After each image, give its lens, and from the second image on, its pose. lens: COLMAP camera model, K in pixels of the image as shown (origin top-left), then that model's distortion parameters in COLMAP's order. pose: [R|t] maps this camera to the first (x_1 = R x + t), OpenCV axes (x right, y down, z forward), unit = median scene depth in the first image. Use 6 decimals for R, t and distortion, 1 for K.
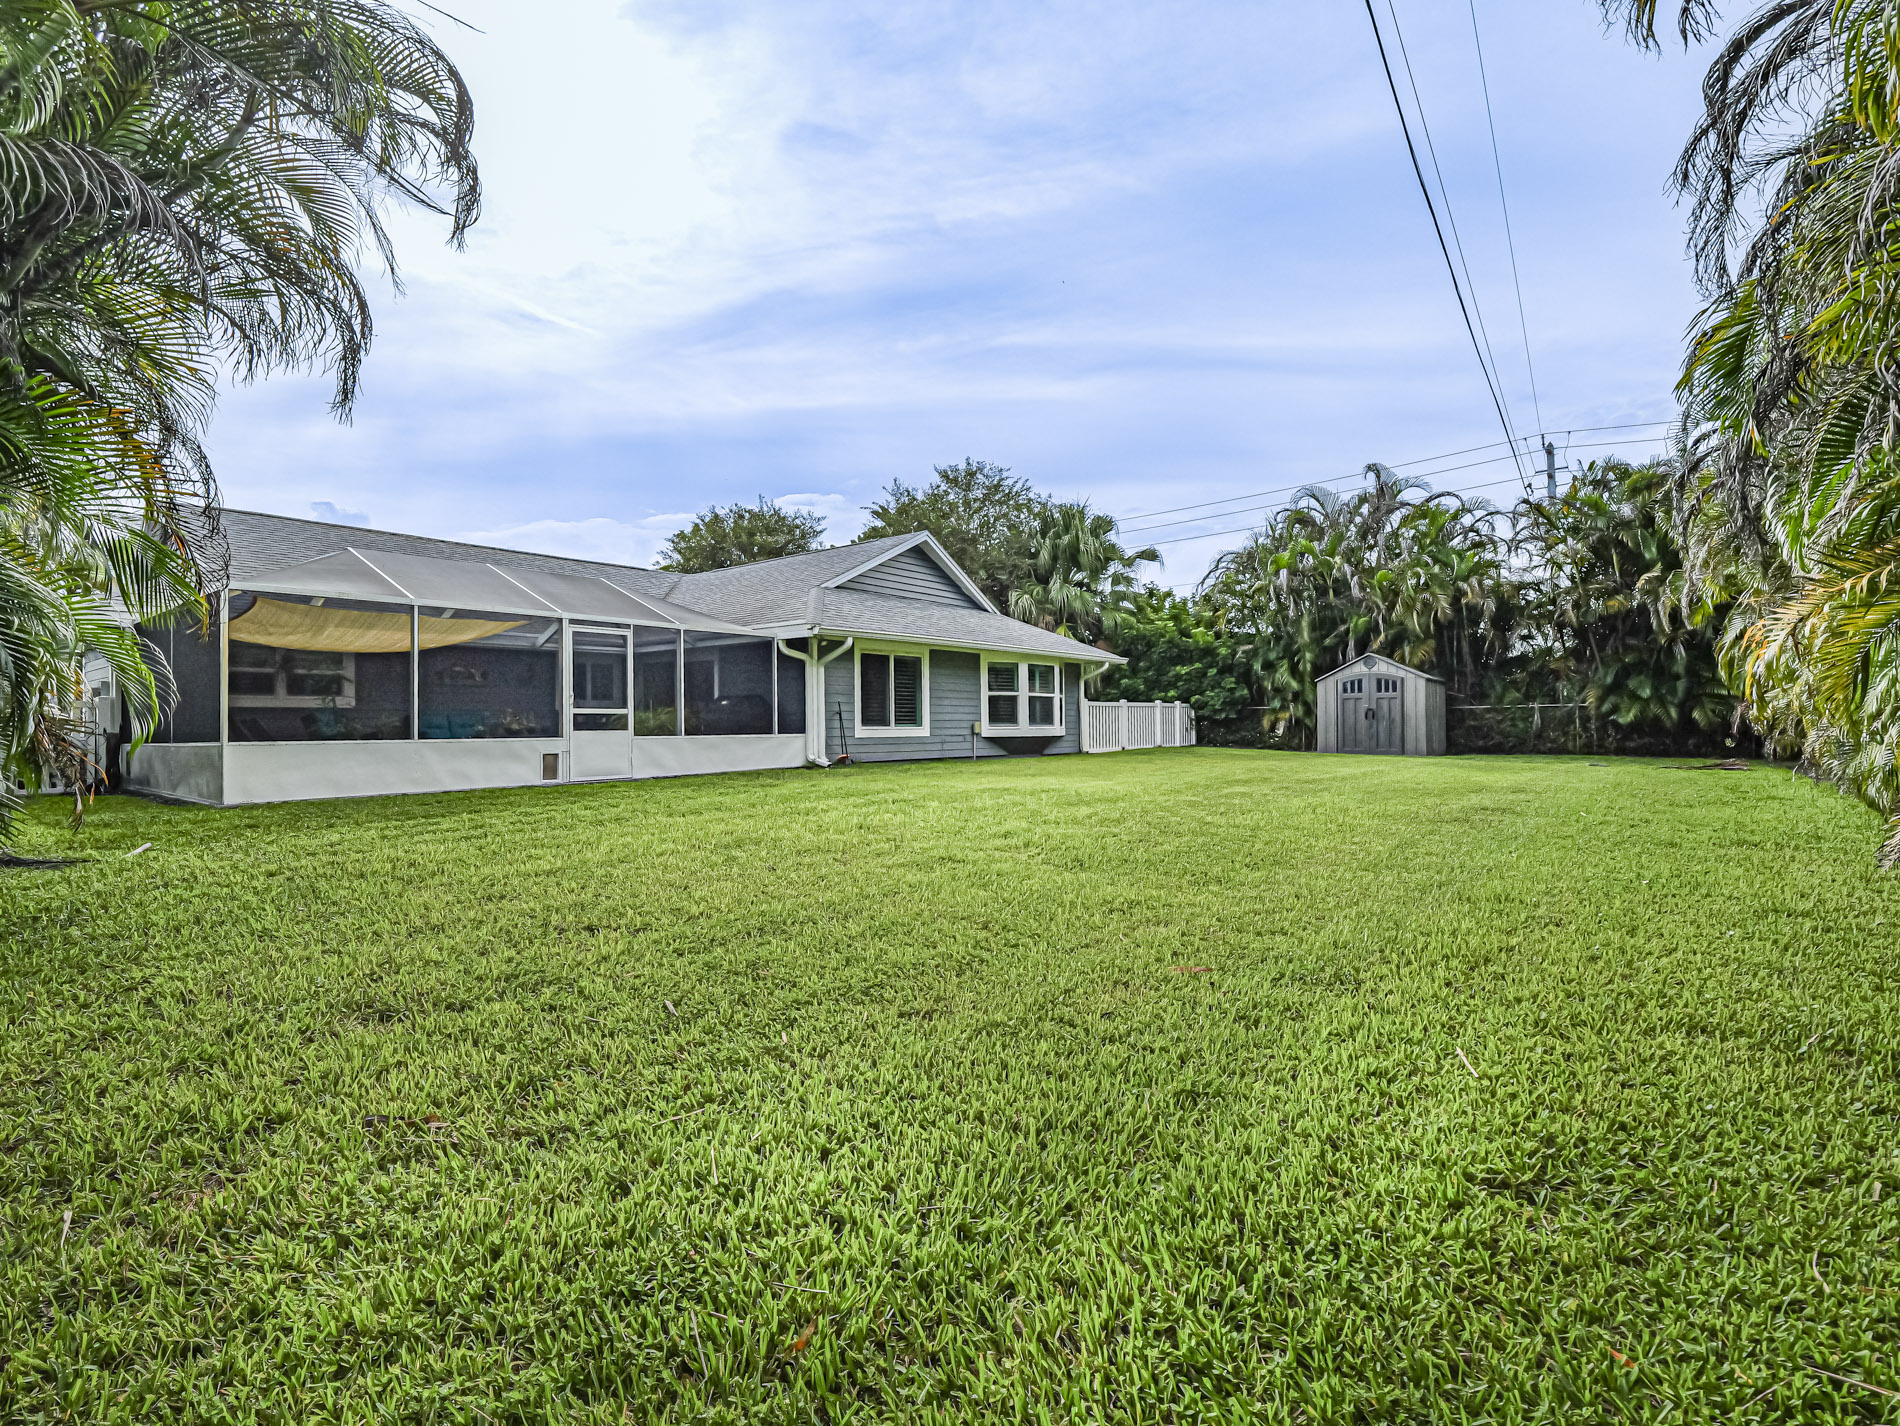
lens RADIAL K [[932.0, 0, 950.0], [0, 932.0, 713.0], [0, 0, 1]] dist [-0.010536, -0.001232]
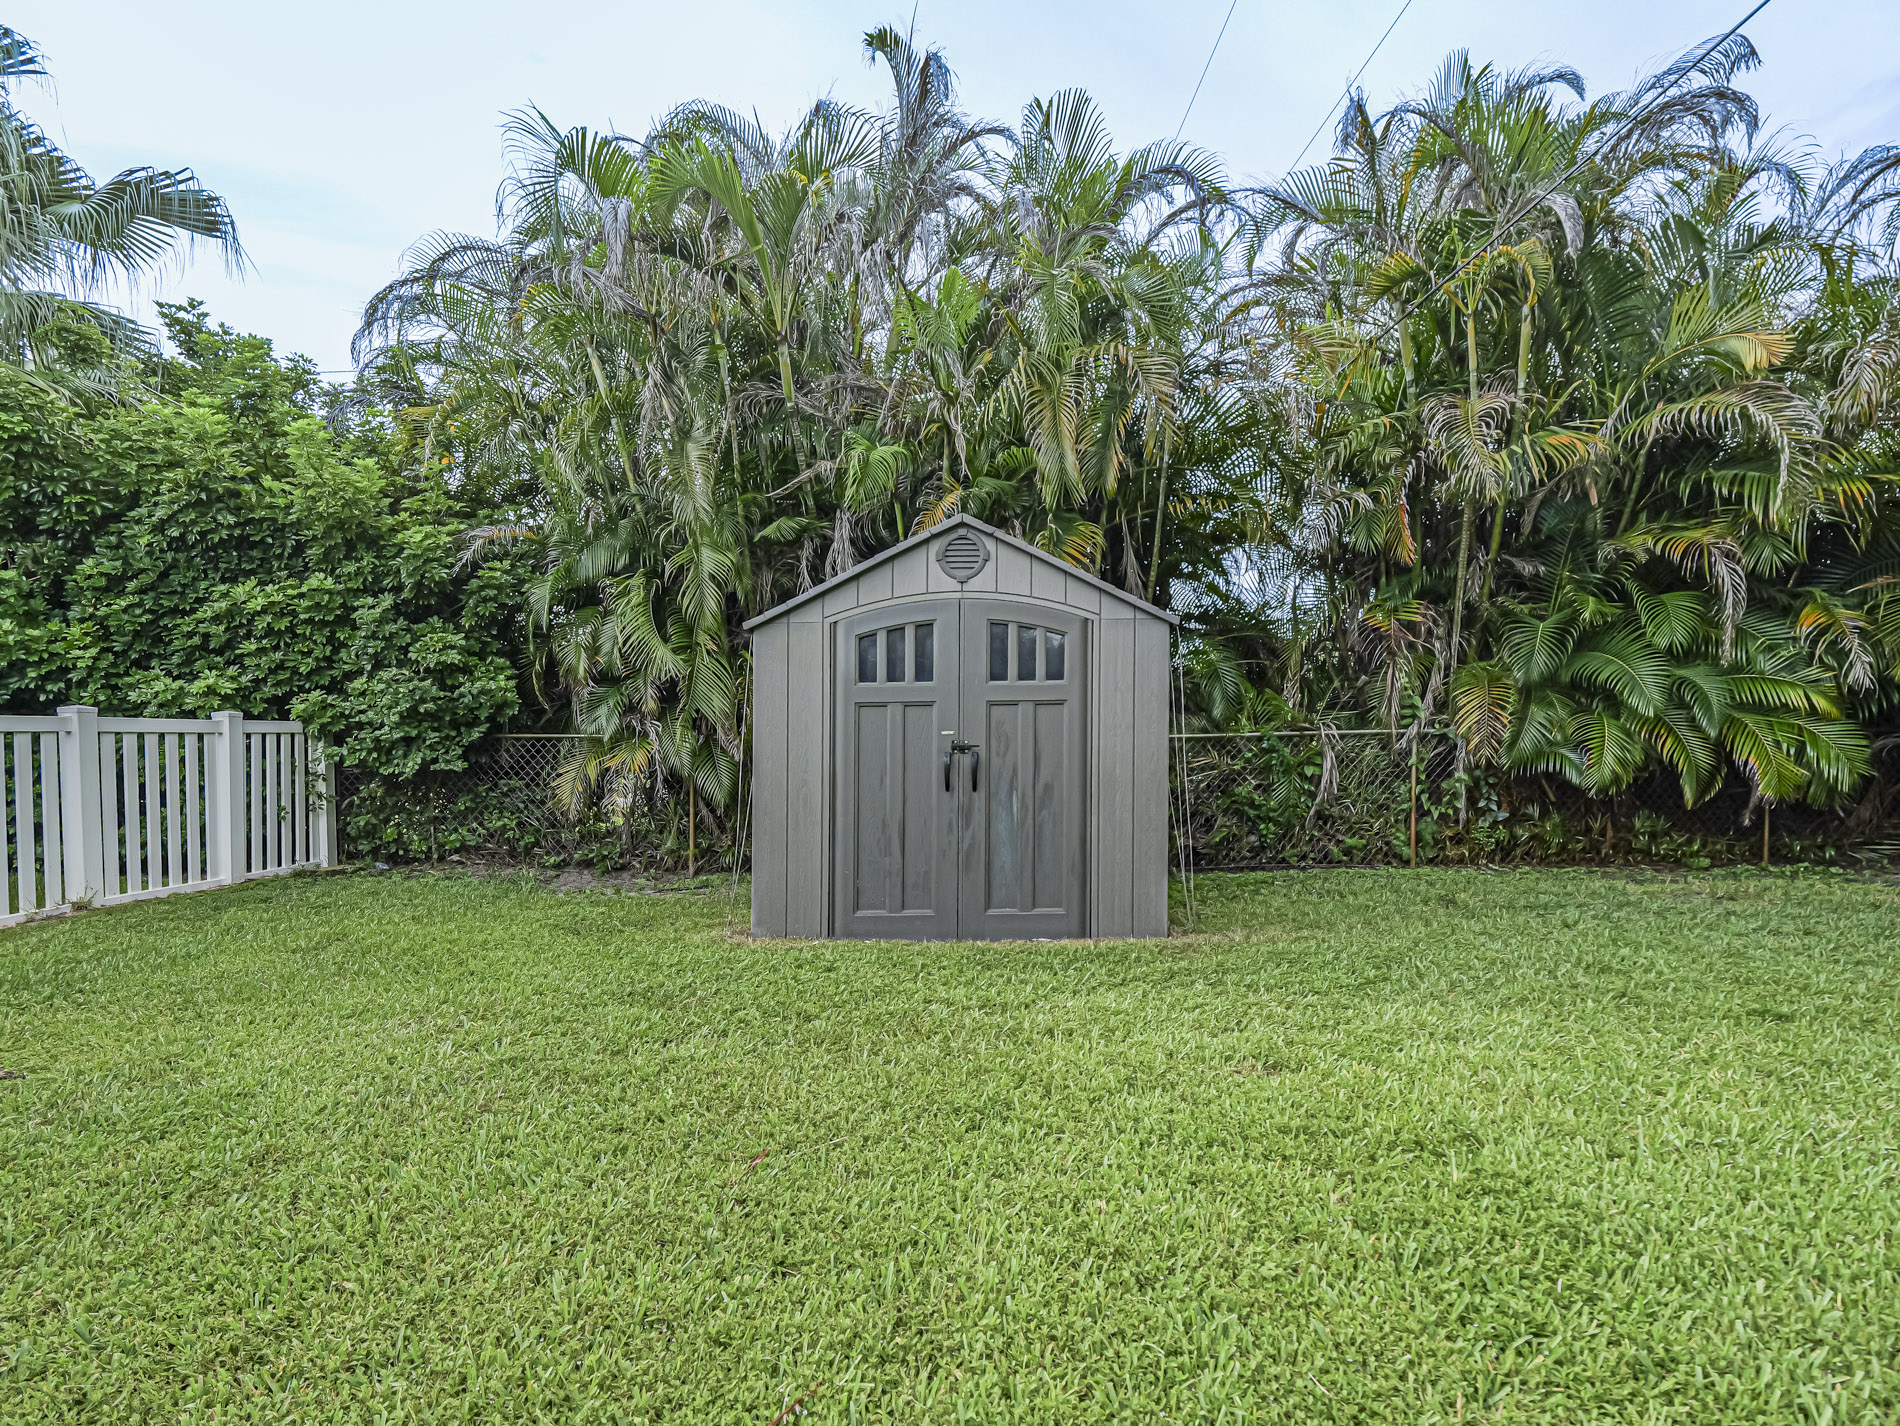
lens RADIAL K [[932.0, 0, 950.0], [0, 932.0, 713.0], [0, 0, 1]] dist [-0.010536, -0.001232]
pose [[0.807626, 0.012981, 0.589552, 0.266869], [0.000134, 0.999754, -0.022197, -0.007010], [-0.589695, 0.018006, 0.807426, 0.702155]]
